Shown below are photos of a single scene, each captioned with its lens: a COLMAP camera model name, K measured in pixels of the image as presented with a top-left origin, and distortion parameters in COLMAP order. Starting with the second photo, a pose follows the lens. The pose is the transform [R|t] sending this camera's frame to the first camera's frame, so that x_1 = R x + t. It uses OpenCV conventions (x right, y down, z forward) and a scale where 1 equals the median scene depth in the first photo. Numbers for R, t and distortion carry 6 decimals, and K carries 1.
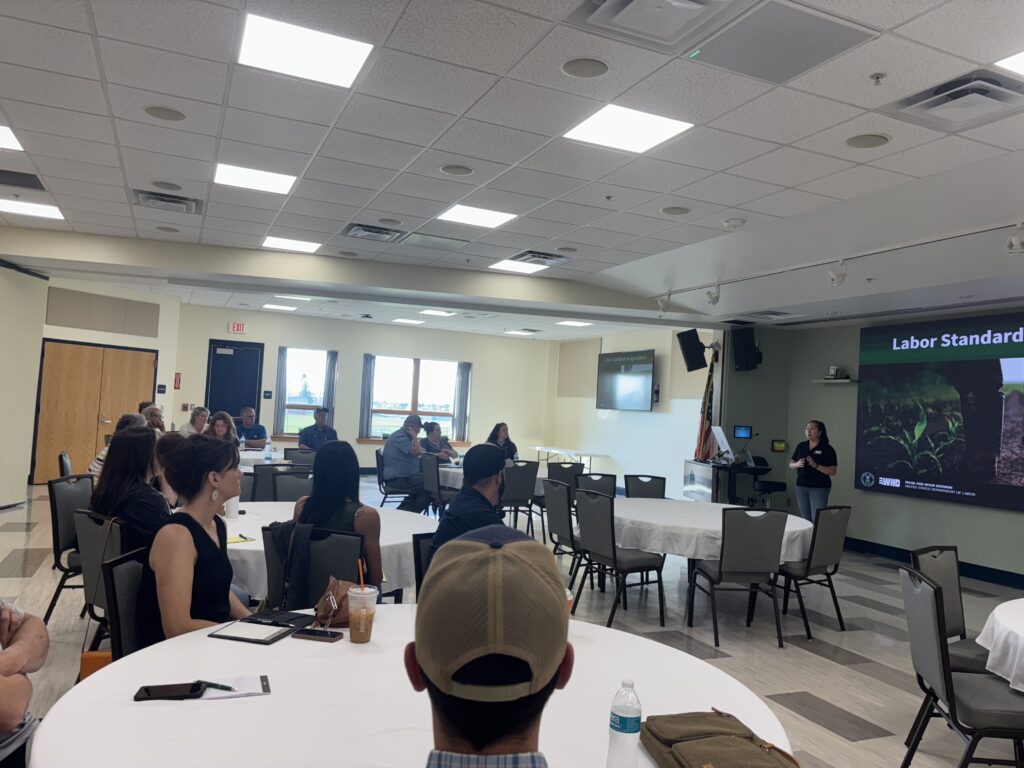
lens RADIAL K [[778.4, 0, 515.8], [0, 778.4, 384.6], [0, 0, 1]] dist [0.051642, -0.012873]
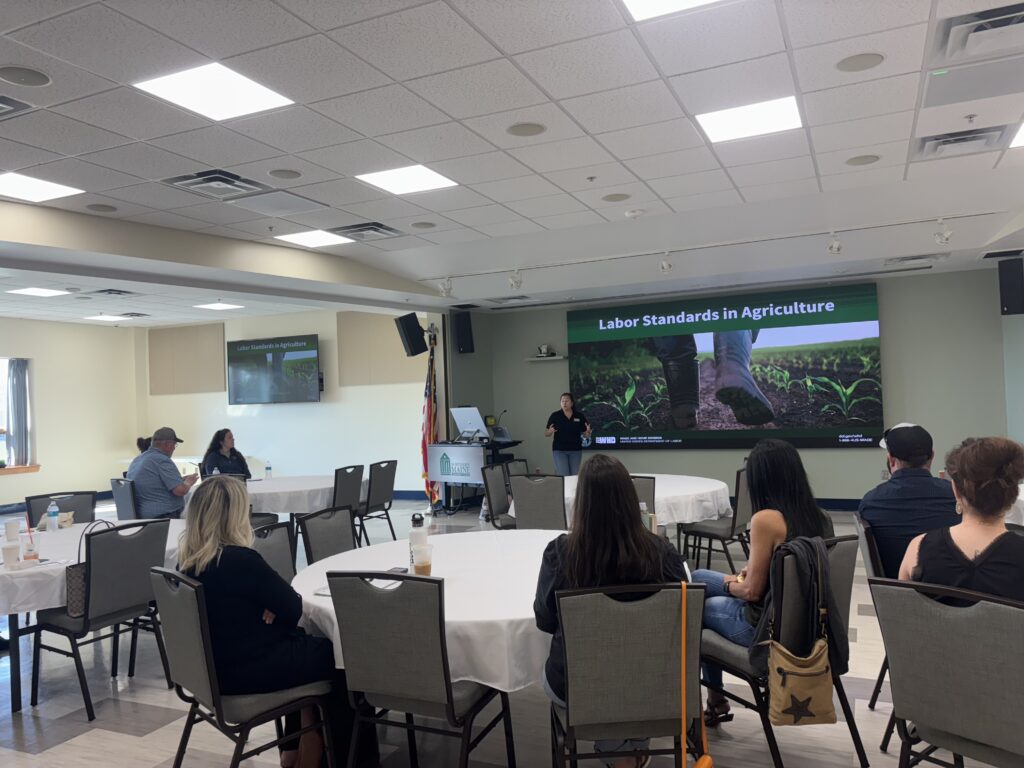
lens RADIAL K [[778.4, 0, 514.5], [0, 778.4, 383.7], [0, 0, 1]] dist [0.051642, -0.012873]
pose [[0.739577, -0.069266, 0.669498, -0.418051], [0.055624, 0.997578, 0.041764, -0.018922], [-0.670770, 0.006353, 0.741638, 0.220813]]
